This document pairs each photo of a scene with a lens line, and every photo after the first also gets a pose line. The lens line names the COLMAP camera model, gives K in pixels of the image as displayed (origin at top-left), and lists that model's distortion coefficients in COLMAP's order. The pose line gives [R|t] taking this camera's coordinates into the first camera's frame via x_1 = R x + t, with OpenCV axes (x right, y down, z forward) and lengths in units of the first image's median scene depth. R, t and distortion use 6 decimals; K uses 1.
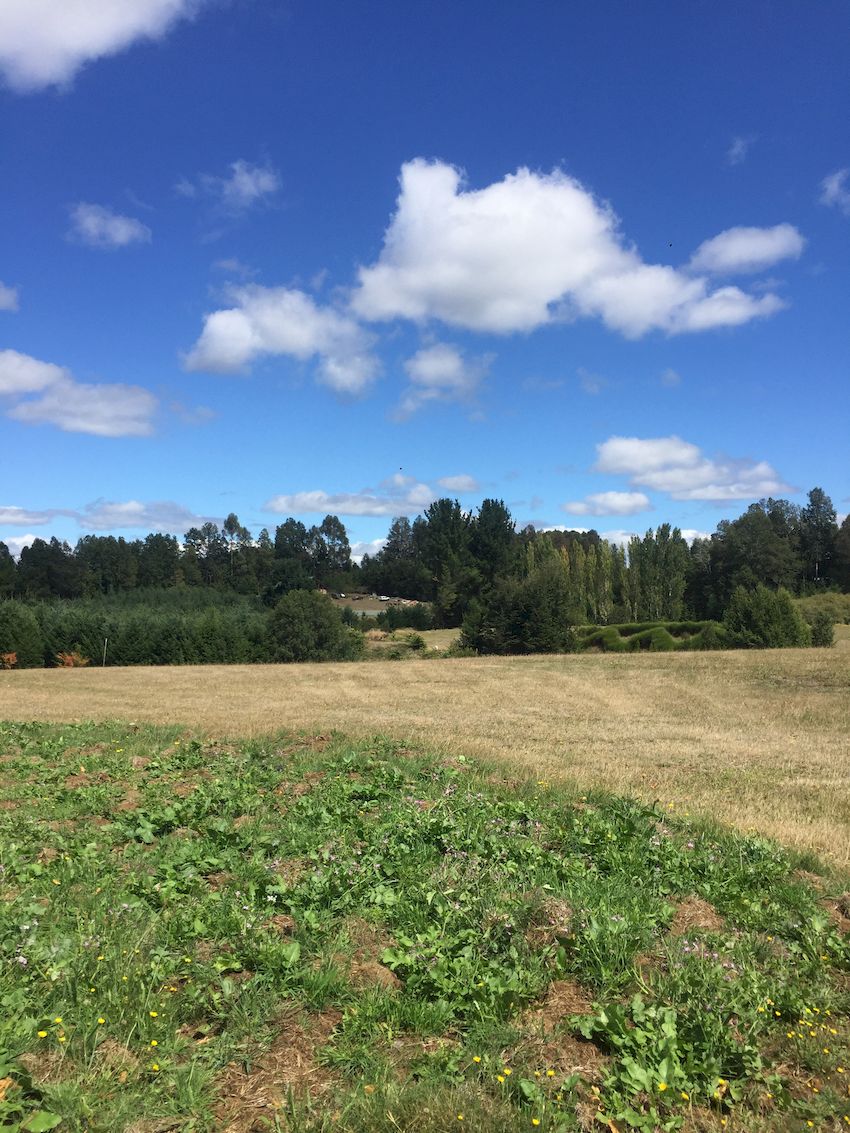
lens RADIAL K [[981.1, 0, 430.3], [0, 981.1, 562.0], [0, 0, 1]] dist [0.089987, -0.142782]
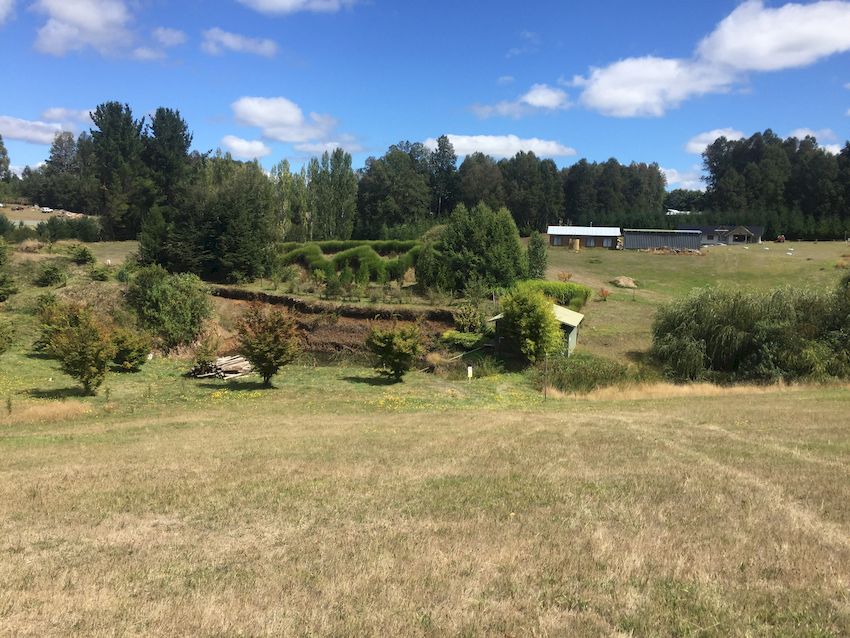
lens RADIAL K [[736.1, 0, 425.7], [0, 736.1, 315.1], [0, 0, 1]] dist [0.089987, -0.142782]
pose [[0.914901, -0.010326, 0.403546, -0.002092], [-0.053667, 0.987688, 0.146944, 0.016234], [-0.400095, -0.156096, 0.903082, 0.211545]]
